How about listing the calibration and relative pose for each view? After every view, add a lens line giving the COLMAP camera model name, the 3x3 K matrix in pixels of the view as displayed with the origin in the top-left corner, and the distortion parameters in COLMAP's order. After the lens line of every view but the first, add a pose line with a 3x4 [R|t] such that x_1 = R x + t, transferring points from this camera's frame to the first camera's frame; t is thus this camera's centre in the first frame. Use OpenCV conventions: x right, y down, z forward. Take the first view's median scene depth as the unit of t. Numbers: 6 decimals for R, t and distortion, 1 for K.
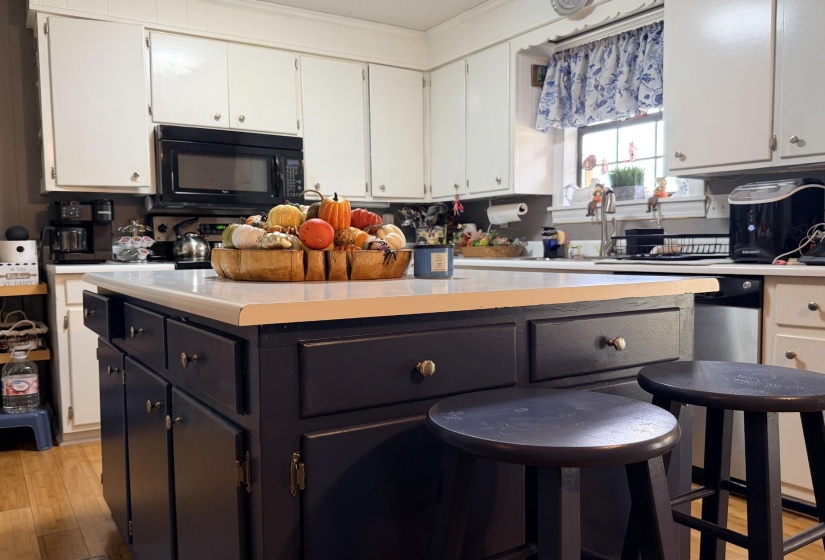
lens RADIAL K [[671.6, 0, 405.8], [0, 671.6, 286.2], [0, 0, 1]] dist [0.025275, -0.028922]
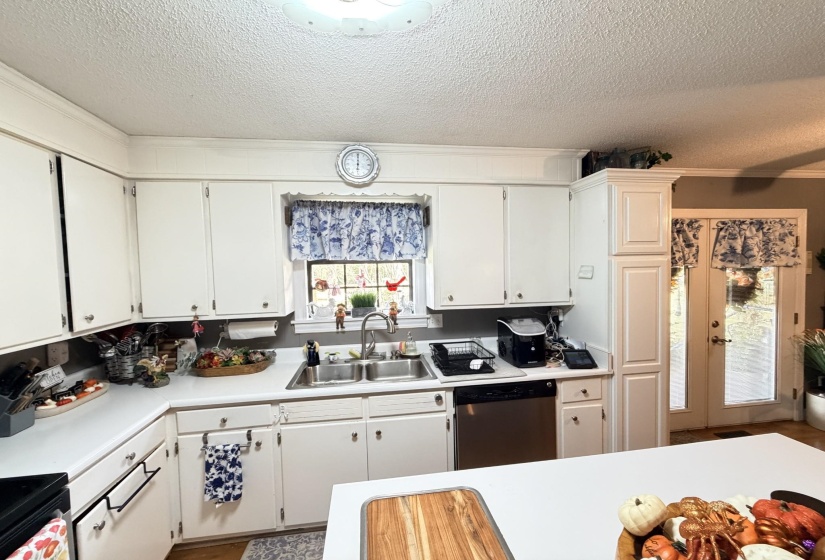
lens RADIAL K [[325.6, 0, 408.9], [0, 325.6, 280.7], [0, 0, 1]] dist [0.000873, -0.000619]
pose [[0.416217, -0.027755, 0.908842, -0.233715], [0.079177, 0.996844, -0.005818, -0.167106], [-0.905812, 0.074381, 0.417100, 0.539528]]
